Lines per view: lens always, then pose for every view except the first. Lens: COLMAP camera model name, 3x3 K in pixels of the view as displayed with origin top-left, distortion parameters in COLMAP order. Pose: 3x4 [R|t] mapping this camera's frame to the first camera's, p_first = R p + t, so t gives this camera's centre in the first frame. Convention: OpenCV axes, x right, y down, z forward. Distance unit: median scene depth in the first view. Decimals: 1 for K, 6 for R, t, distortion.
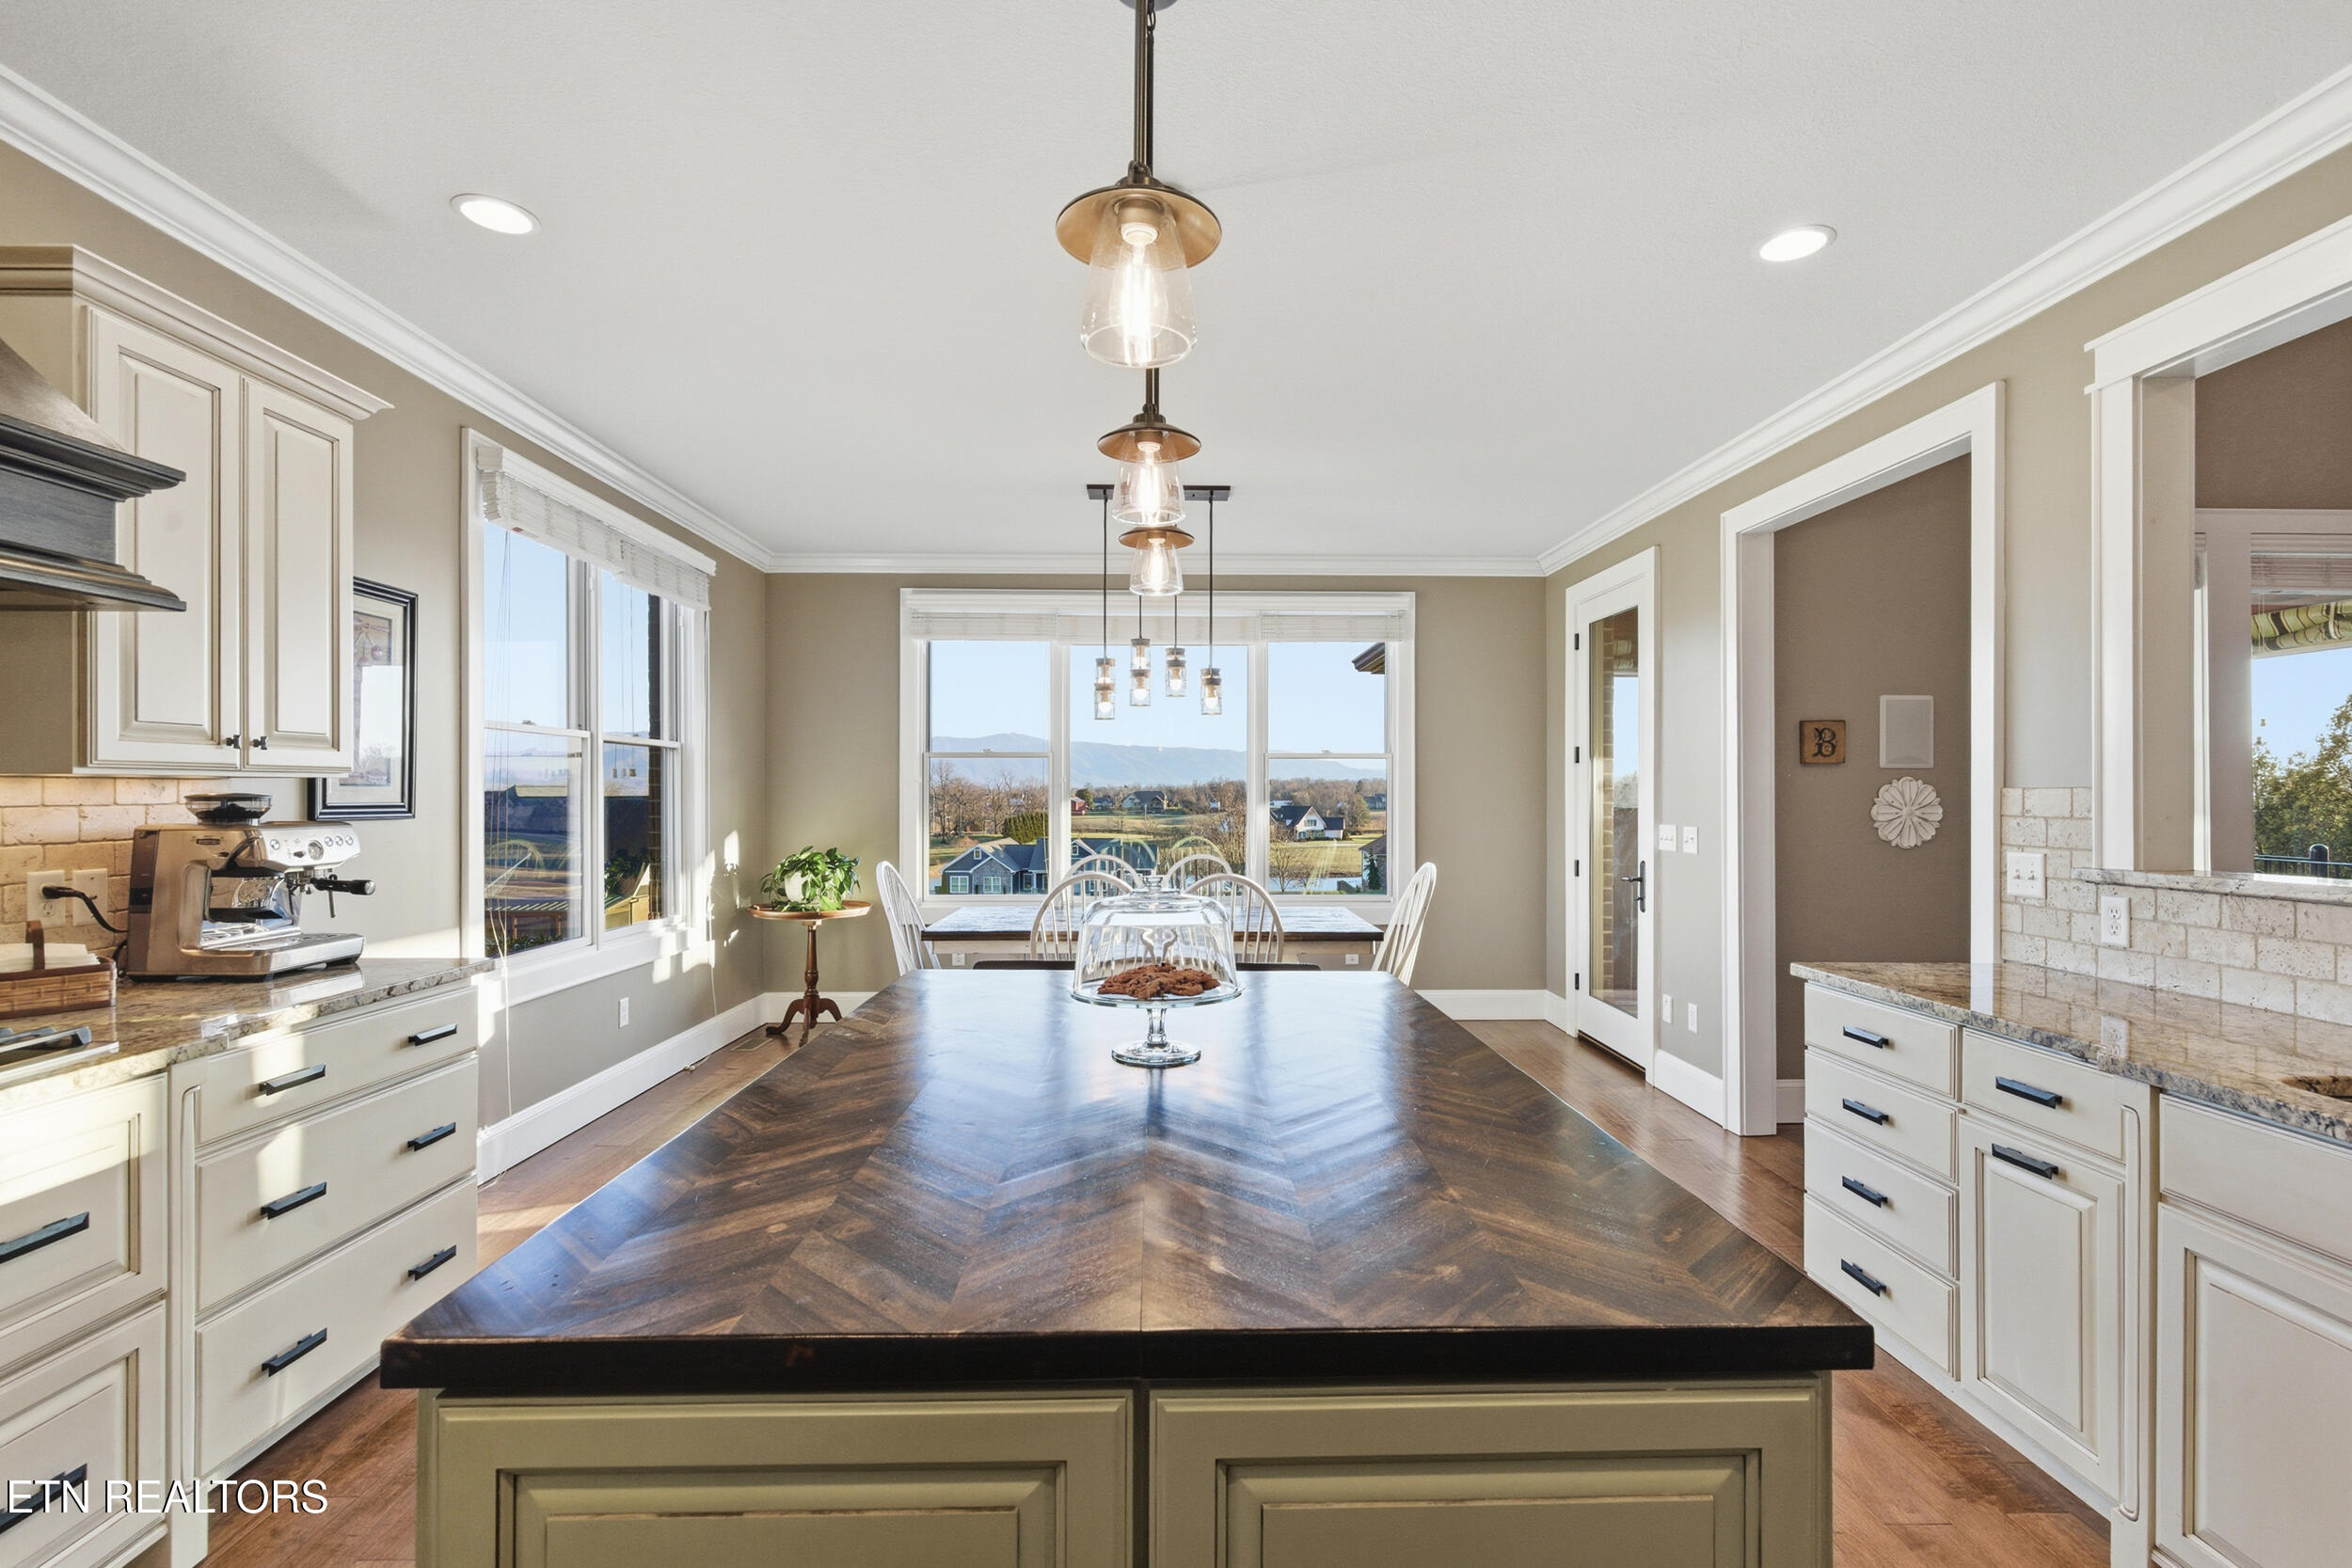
lens RADIAL K [[1079.7, 0, 1182.5], [0, 1079.7, 791.4], [0, 0, 1]] dist [0.001082, 0.000094]
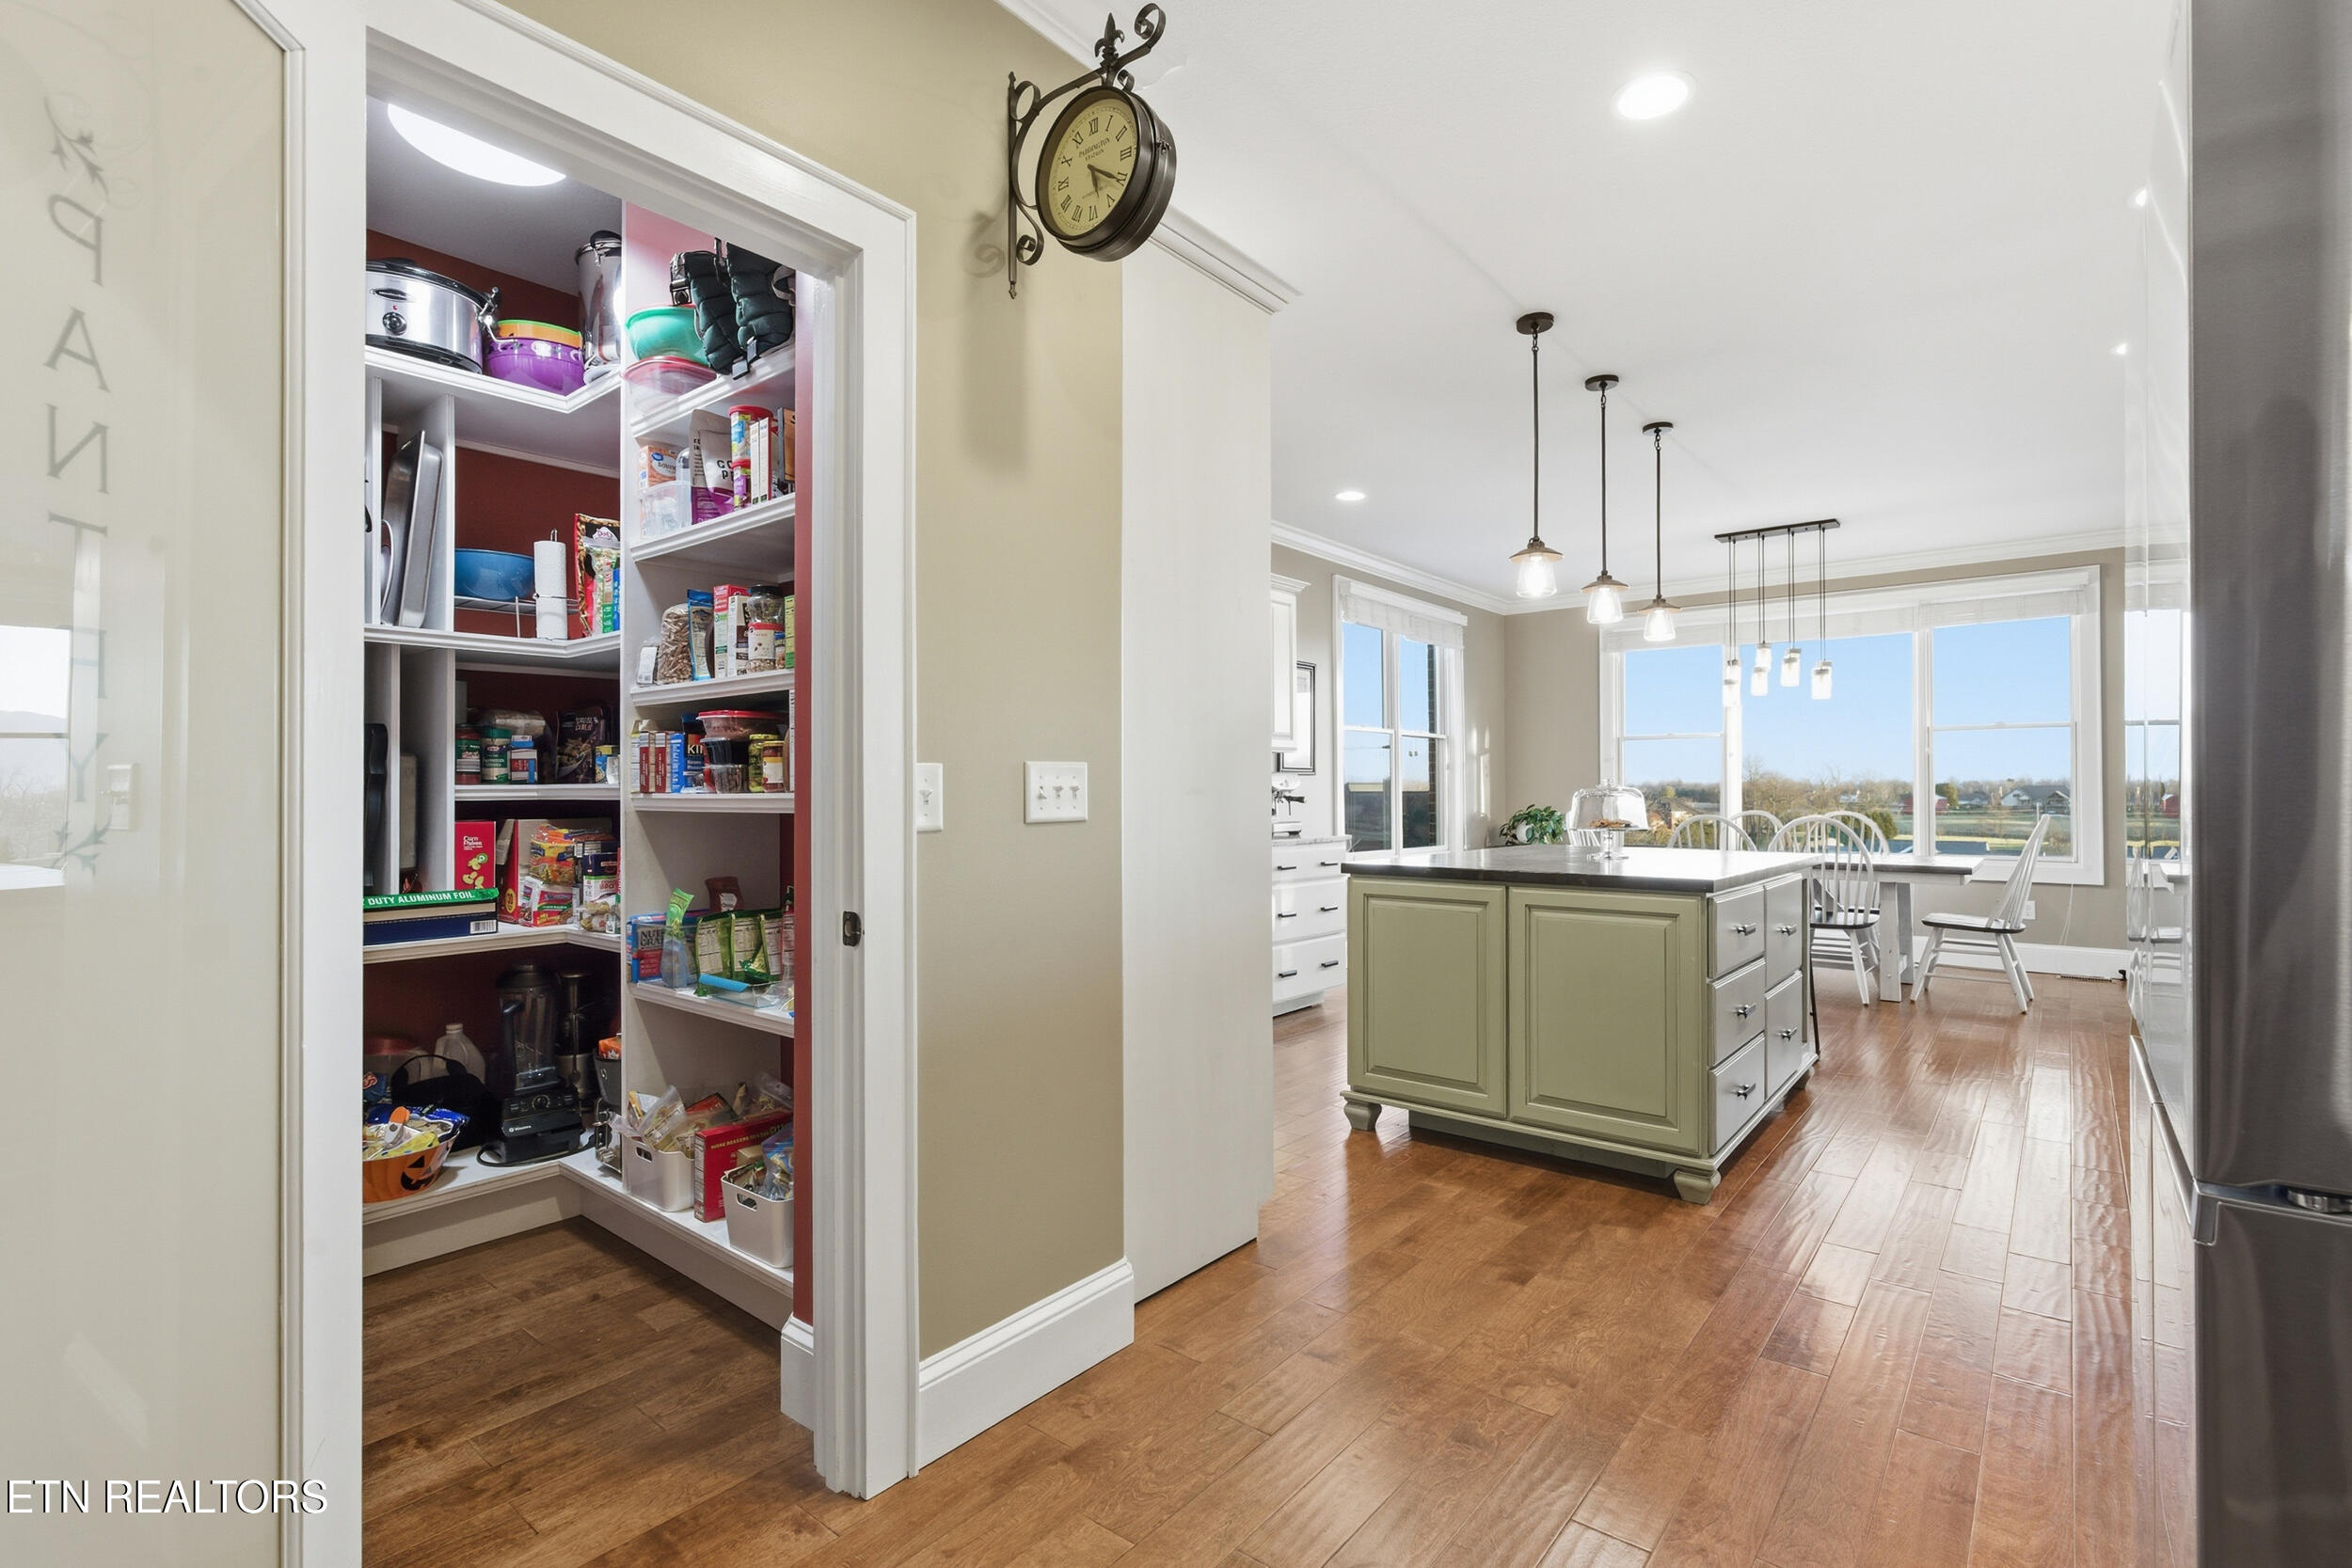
lens RADIAL K [[1079.7, 0, 1182.5], [0, 1079.7, 791.4], [0, 0, 1]] dist [0.001082, 0.000094]
pose [[0.760698, -0.004369, -0.649091, 0.377190], [0.006005, 0.999982, 0.000306, 0.049276], [0.649078, -0.004131, 0.760711, -0.639063]]
